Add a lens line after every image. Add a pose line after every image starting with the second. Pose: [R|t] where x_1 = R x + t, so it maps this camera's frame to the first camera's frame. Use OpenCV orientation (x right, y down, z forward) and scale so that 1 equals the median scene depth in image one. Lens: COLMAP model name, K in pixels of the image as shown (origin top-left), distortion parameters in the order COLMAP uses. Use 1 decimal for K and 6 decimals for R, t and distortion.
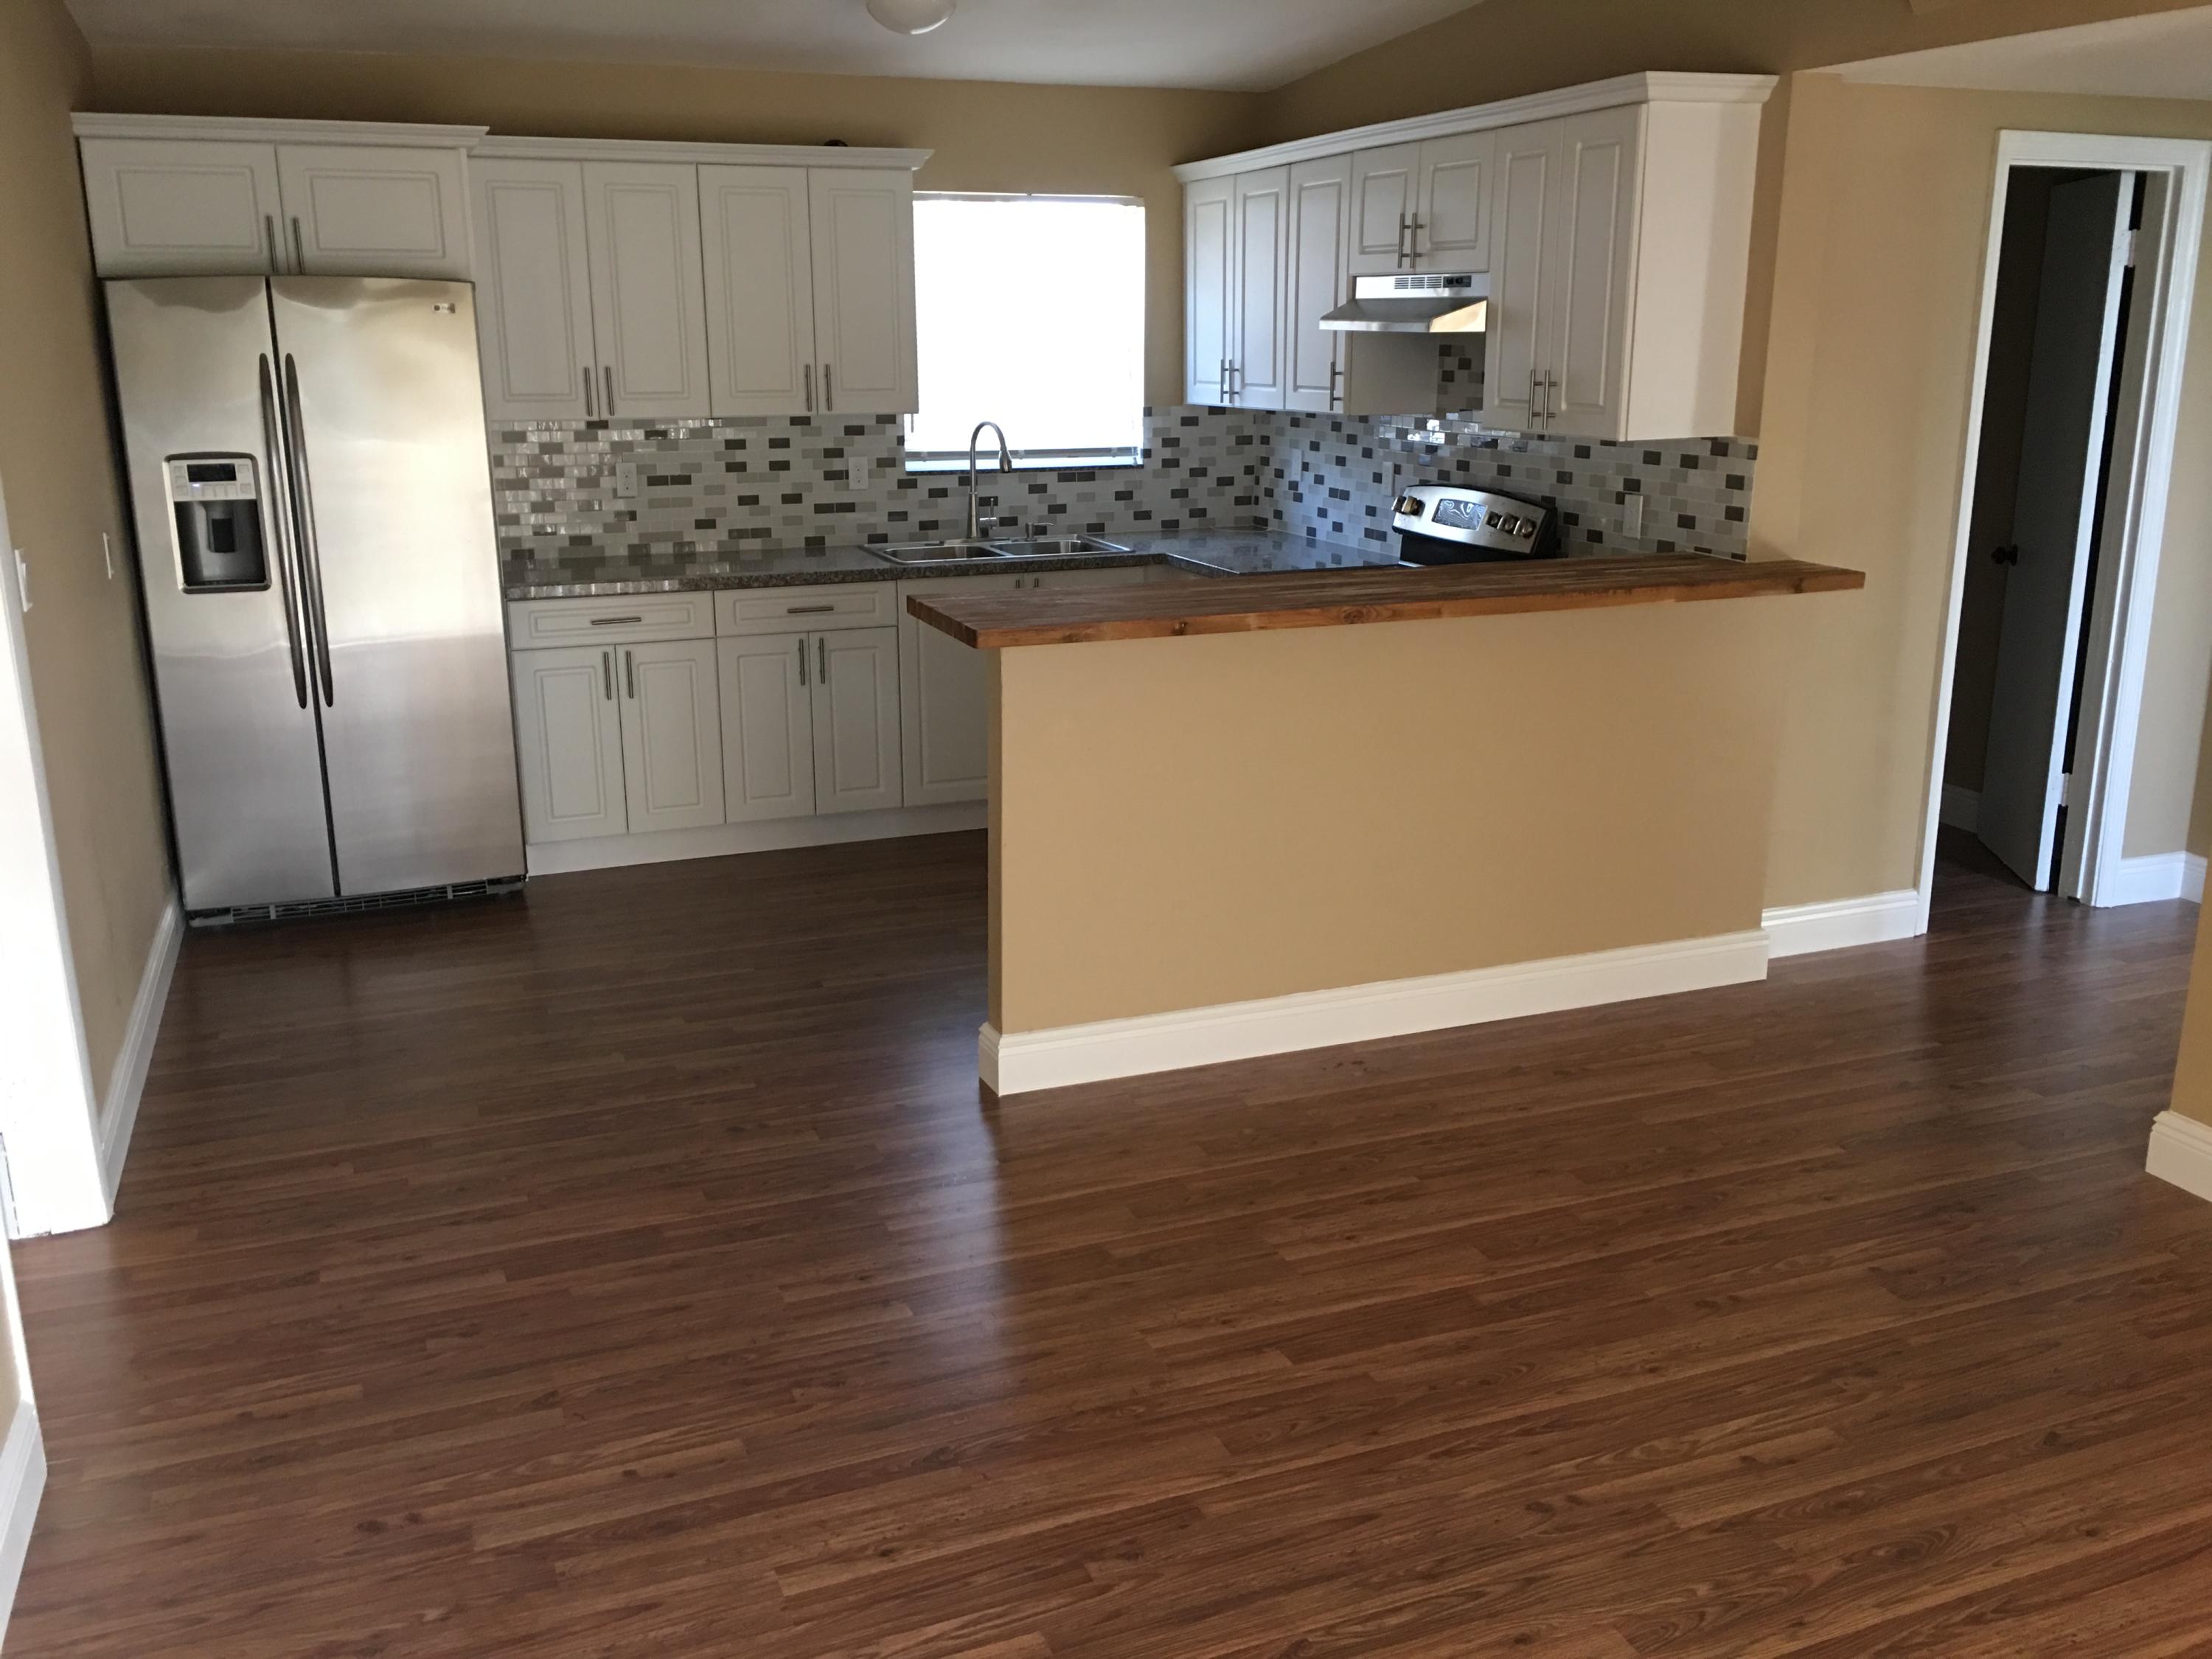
lens RADIAL K [[1875.2, 0, 1076.3], [0, 1875.2, 828.7], [0, 0, 1]] dist [0.069897, -0.079399]
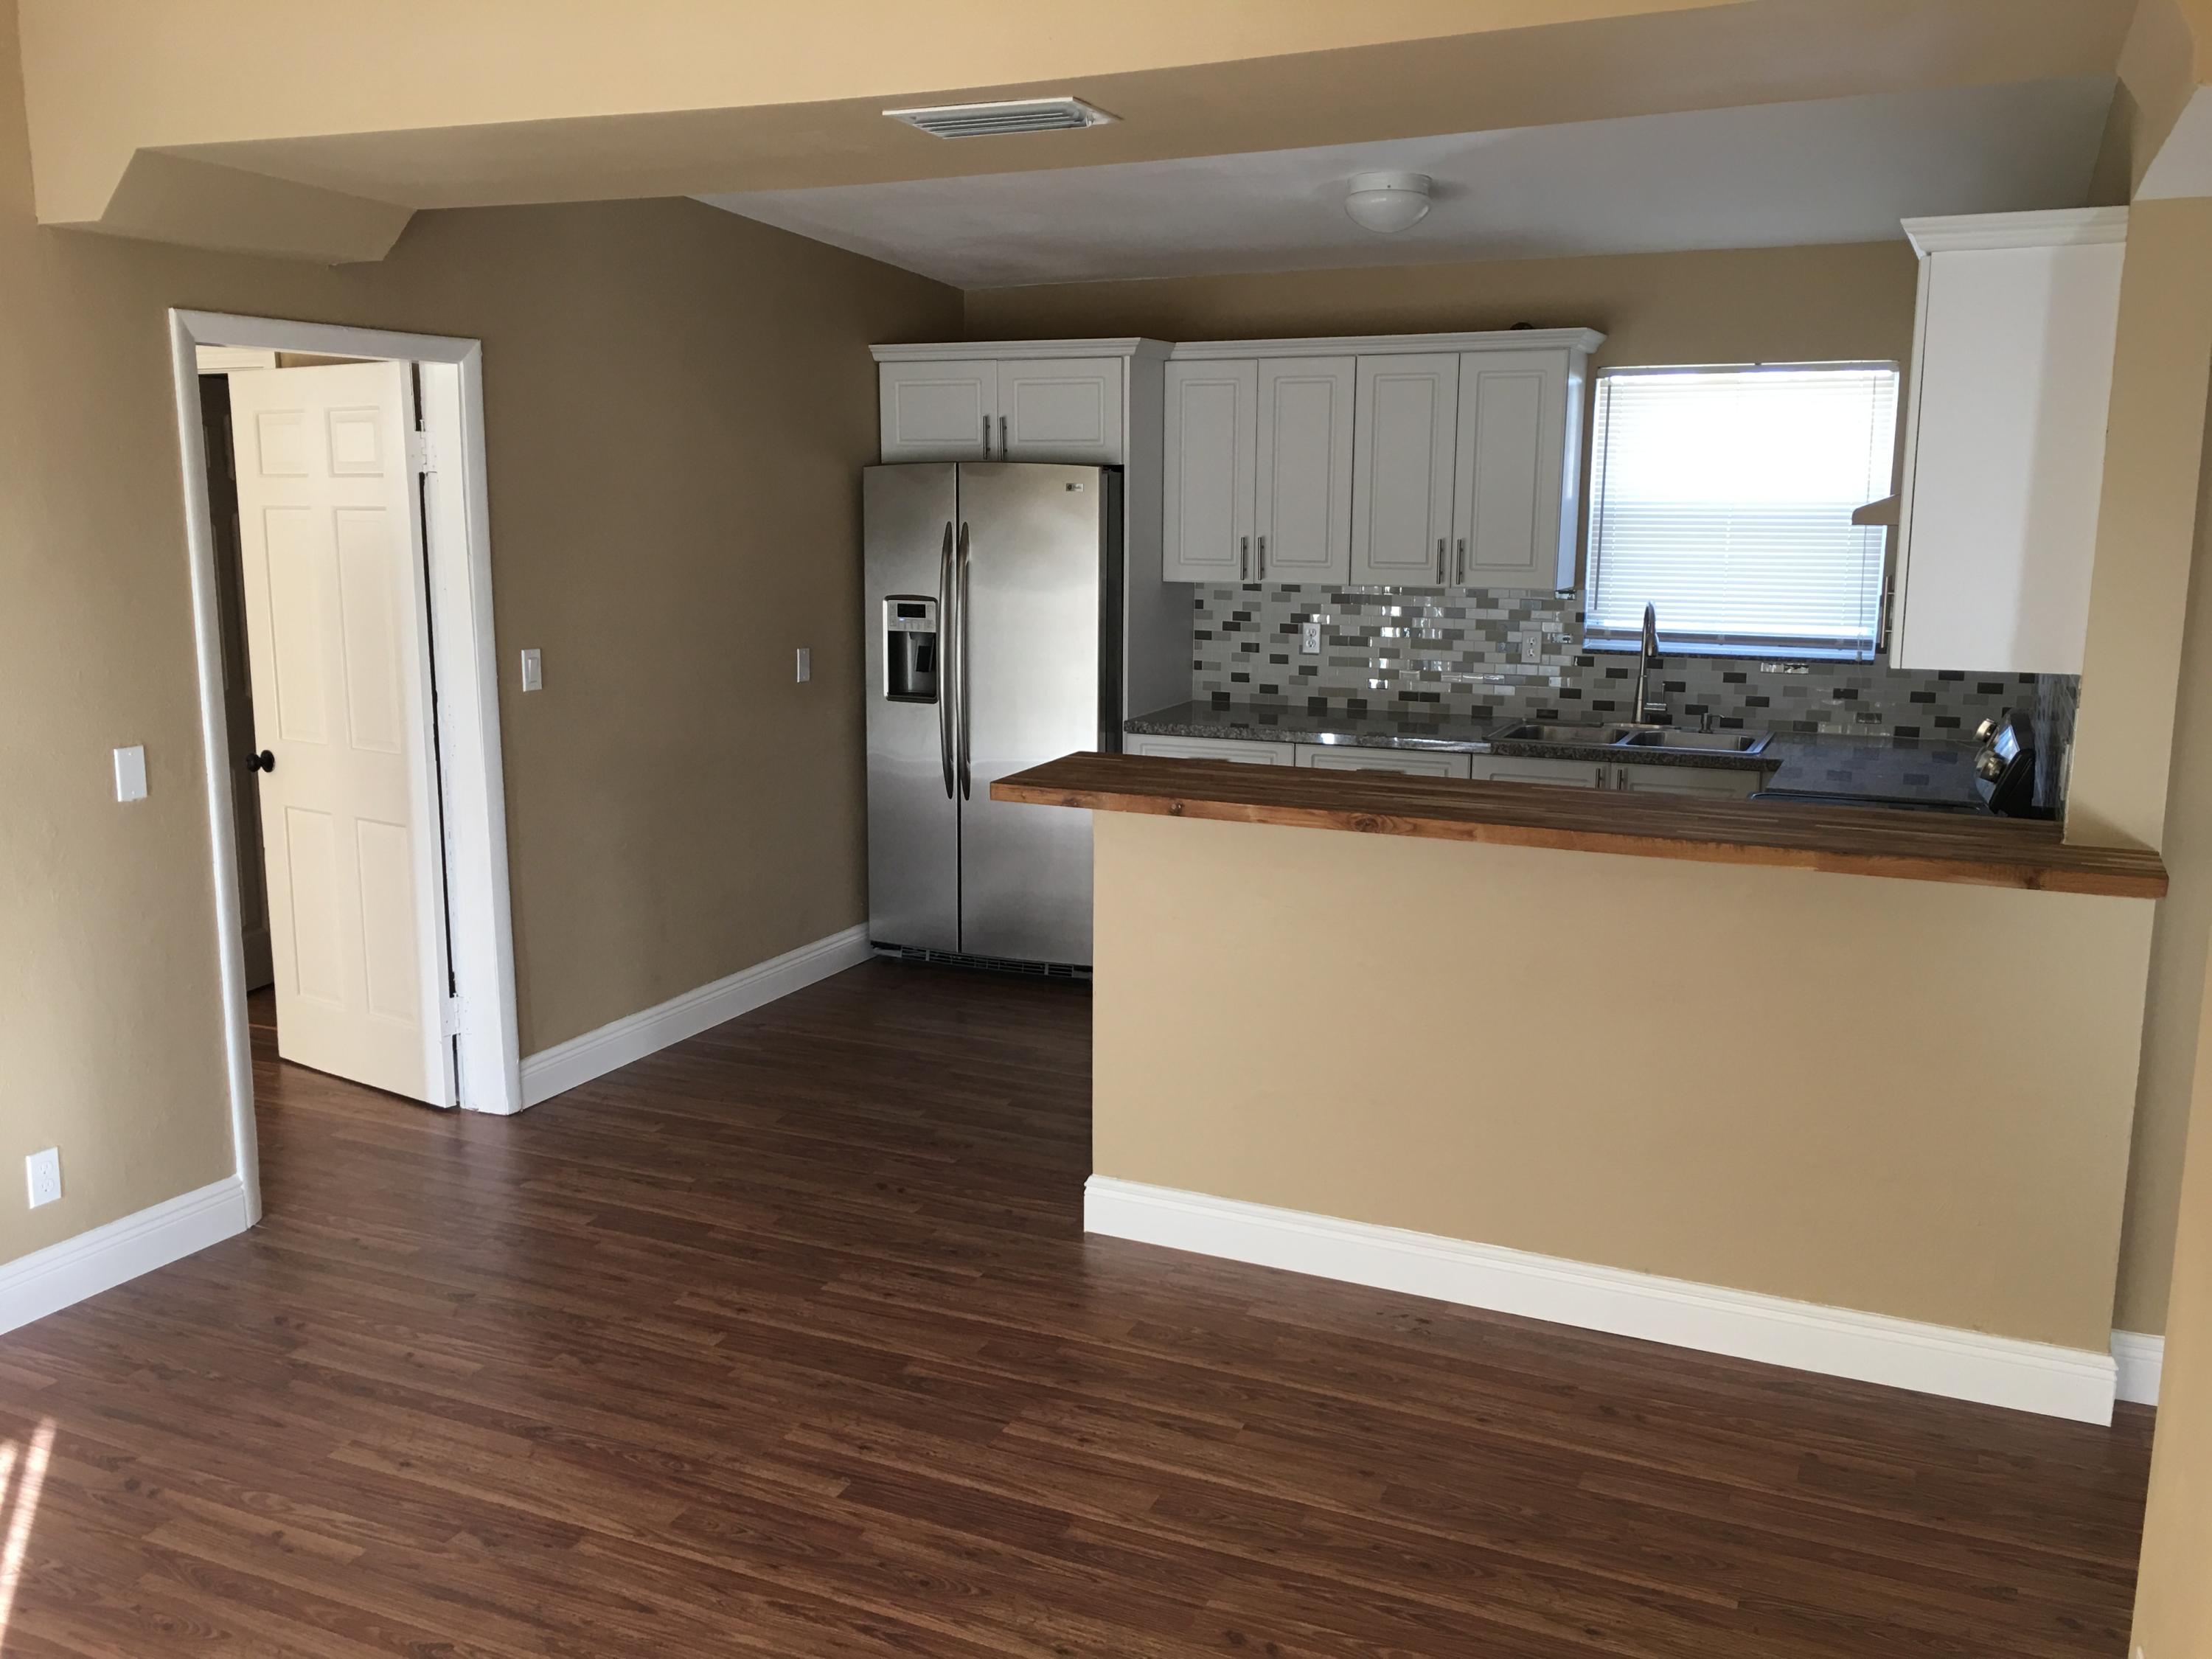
lens RADIAL K [[1875.2, 0, 1076.3], [0, 1875.2, 828.7], [0, 0, 1]] dist [0.069897, -0.079399]
pose [[0.694873, 0.140012, -0.705371, 0.608970], [-0.193799, 0.981034, 0.003815, -0.074287], [0.692527, 0.134050, 0.708828, 0.203454]]
